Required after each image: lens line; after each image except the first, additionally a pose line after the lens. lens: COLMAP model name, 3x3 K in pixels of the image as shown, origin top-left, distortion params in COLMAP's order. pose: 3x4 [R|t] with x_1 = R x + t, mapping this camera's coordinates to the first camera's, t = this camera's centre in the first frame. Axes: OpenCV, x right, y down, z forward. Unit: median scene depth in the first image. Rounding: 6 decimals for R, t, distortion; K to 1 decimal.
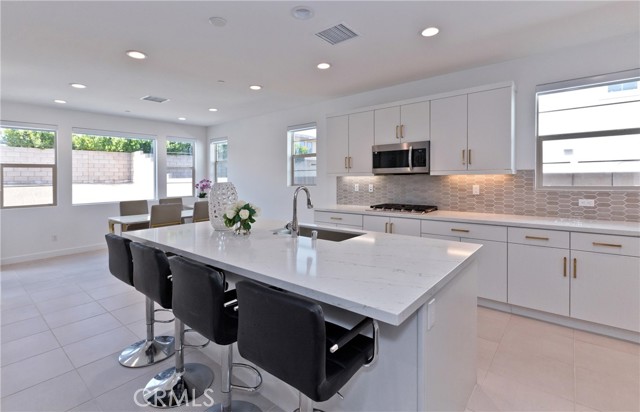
lens RADIAL K [[303.3, 0, 320.7], [0, 303.3, 177.4], [0, 0, 1]] dist [0.008775, -0.003176]
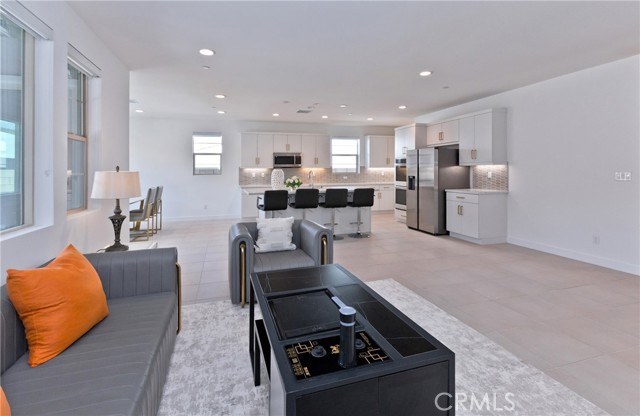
lens RADIAL K [[304.6, 0, 317.4], [0, 304.6, 165.0], [0, 0, 1]] dist [0.024502, 0.000455]
pose [[0.547283, 0.021871, 0.836662, -1.421726], [0.000942, 0.999642, -0.026747, 0.029565], [-0.836947, 0.015426, 0.547066, -0.331490]]
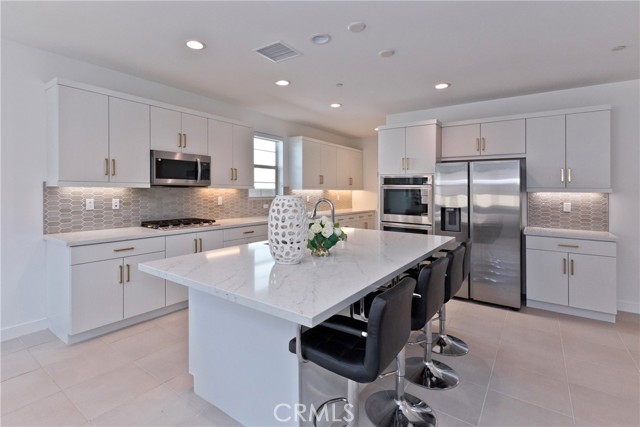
lens RADIAL K [[322.8, 0, 301.1], [0, 322.8, 193.0], [0, 0, 1]] dist [-0.005744, -0.000035]
pose [[-0.019534, -0.002402, 0.999806, -0.745292], [-0.012752, 0.999916, 0.002153, 0.002082], [-0.999728, -0.012707, -0.019563, 0.674145]]
